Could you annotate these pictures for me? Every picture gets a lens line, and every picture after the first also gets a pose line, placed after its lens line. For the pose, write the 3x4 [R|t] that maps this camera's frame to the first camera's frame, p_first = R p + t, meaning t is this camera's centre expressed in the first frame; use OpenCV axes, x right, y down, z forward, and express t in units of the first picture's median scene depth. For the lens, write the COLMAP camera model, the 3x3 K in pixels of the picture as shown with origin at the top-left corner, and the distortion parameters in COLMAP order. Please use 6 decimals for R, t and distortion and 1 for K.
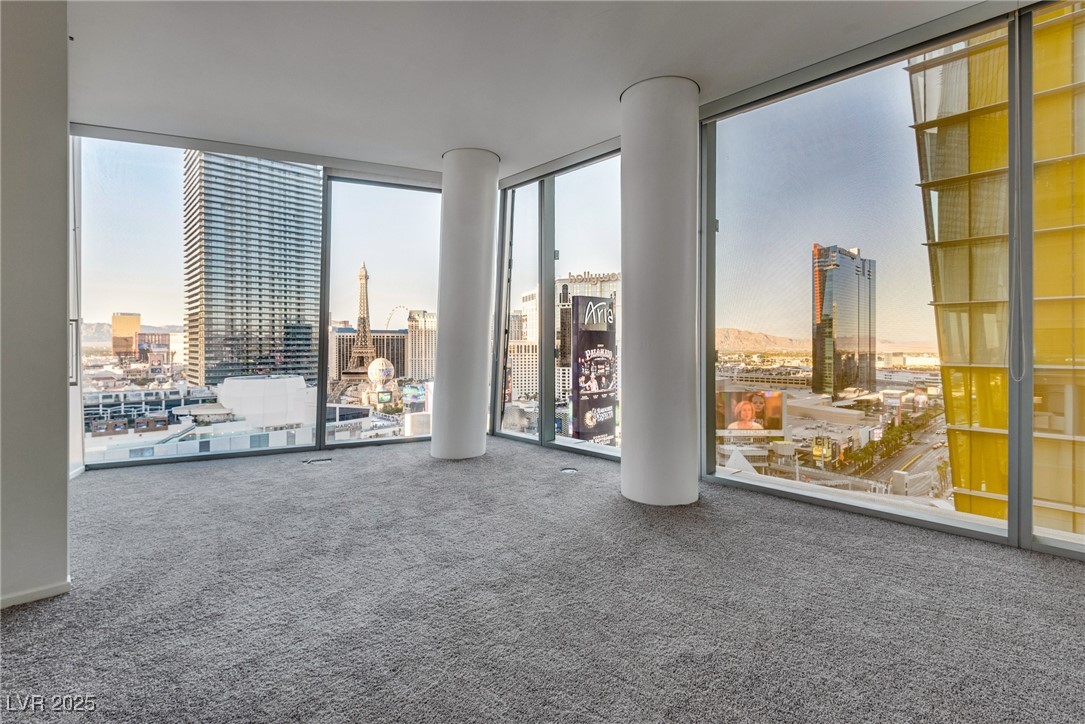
lens RADIAL K [[493.5, 0, 525.1], [0, 493.5, 343.5], [0, 0, 1]] dist [0.019695, -0.002921]
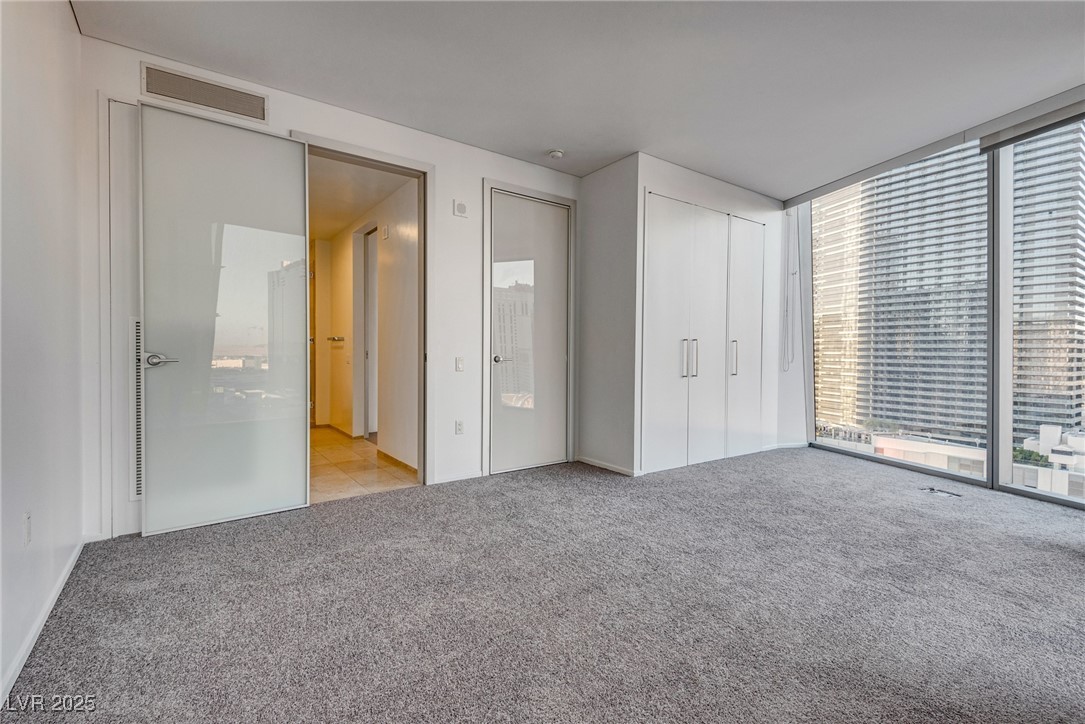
lens RADIAL K [[479.6, 0, 542.3], [0, 479.6, 356.3], [0, 0, 1]] dist [-0.009215, -0.000105]
pose [[-0.111690, 0.013626, -0.993650, 0.715856], [-0.011381, 0.999823, 0.014990, -0.005200], [0.993678, 0.012983, -0.111515, 0.597898]]
